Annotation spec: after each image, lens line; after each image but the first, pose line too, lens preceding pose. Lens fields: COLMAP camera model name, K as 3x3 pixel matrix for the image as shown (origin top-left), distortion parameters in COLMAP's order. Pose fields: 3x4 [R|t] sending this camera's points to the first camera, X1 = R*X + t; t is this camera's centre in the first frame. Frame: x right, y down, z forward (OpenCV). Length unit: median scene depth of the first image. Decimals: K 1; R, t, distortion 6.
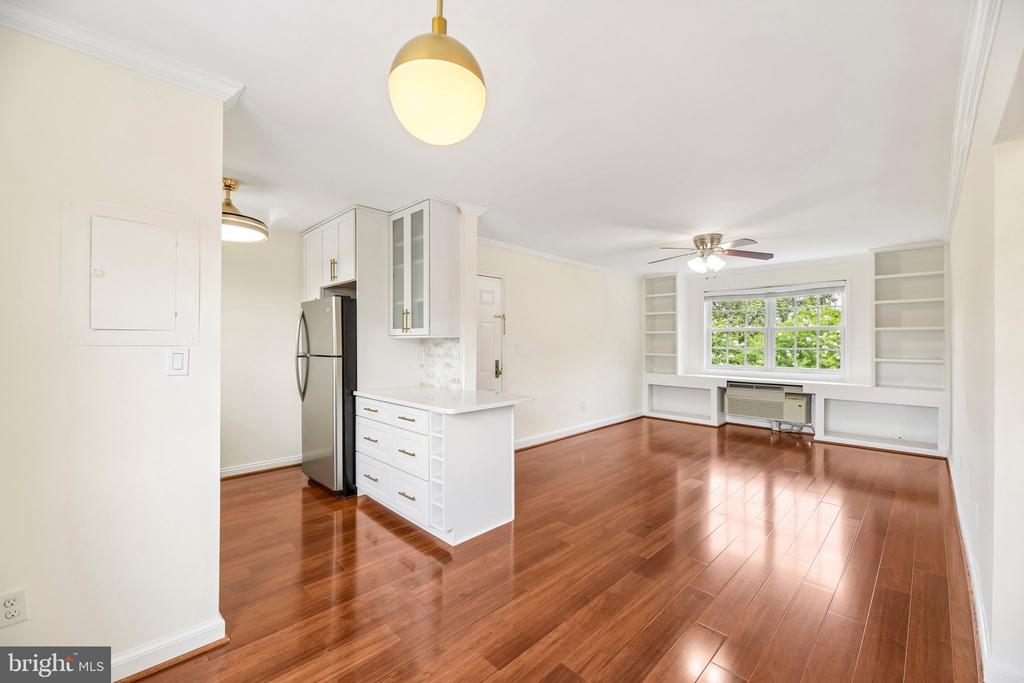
lens RADIAL K [[412.1, 0, 512.3], [0, 412.1, 340.2], [0, 0, 1]] dist [-0.000734, -0.003106]
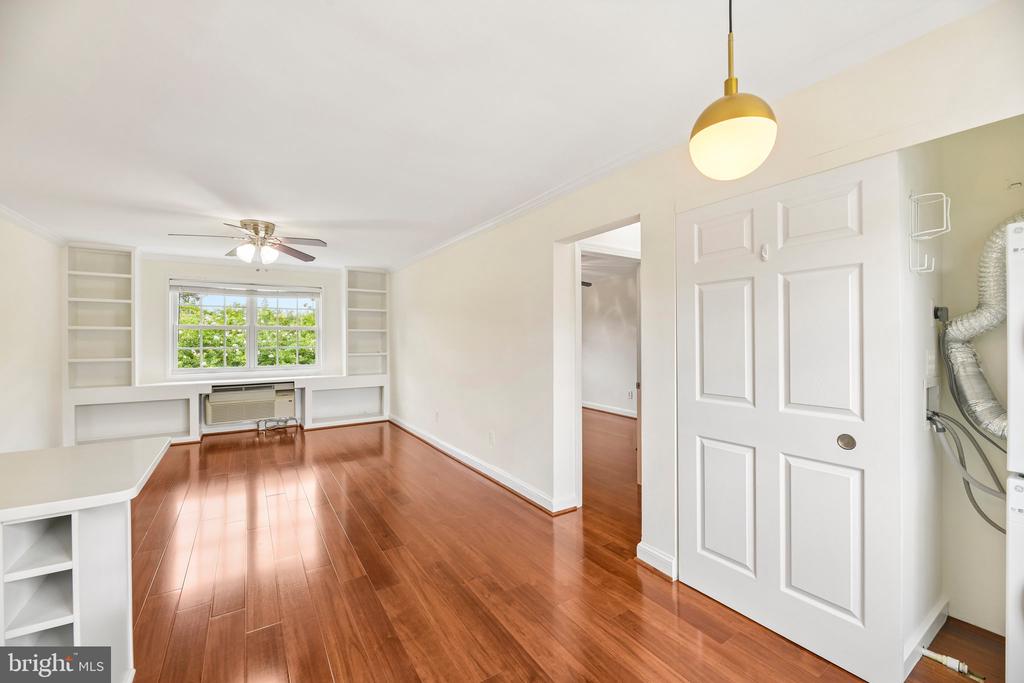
lens RADIAL K [[412.1, 0, 520.5], [0, 412.1, 341.0], [0, 0, 1]] dist [-0.000734, -0.003106]
pose [[0.195097, -0.006011, 0.980766, -0.255134], [0.000671, 0.999982, 0.005995, -0.001305], [-0.980784, -0.000511, 0.195097, 0.236010]]
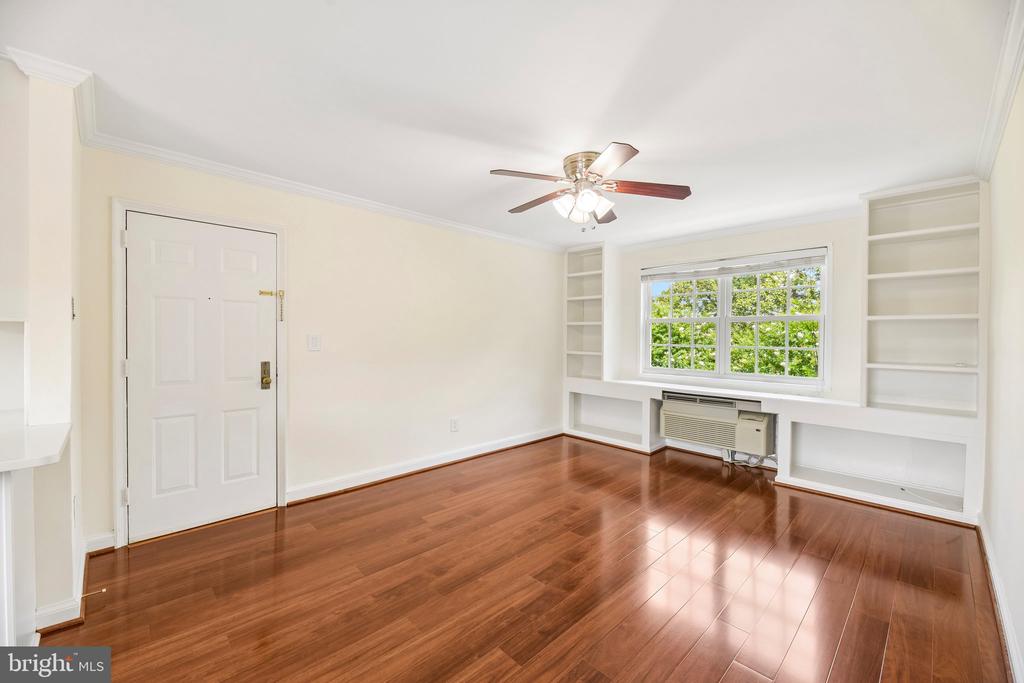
lens RADIAL K [[412.1, 0, 512.8], [0, 412.1, 337.5], [0, 0, 1]] dist [-0.000734, -0.003106]
pose [[0.999893, 0.008152, -0.012183, 0.333472], [-0.008067, 0.999943, 0.007015, 0.003297], [0.012240, -0.006915, 0.999901, 0.346661]]
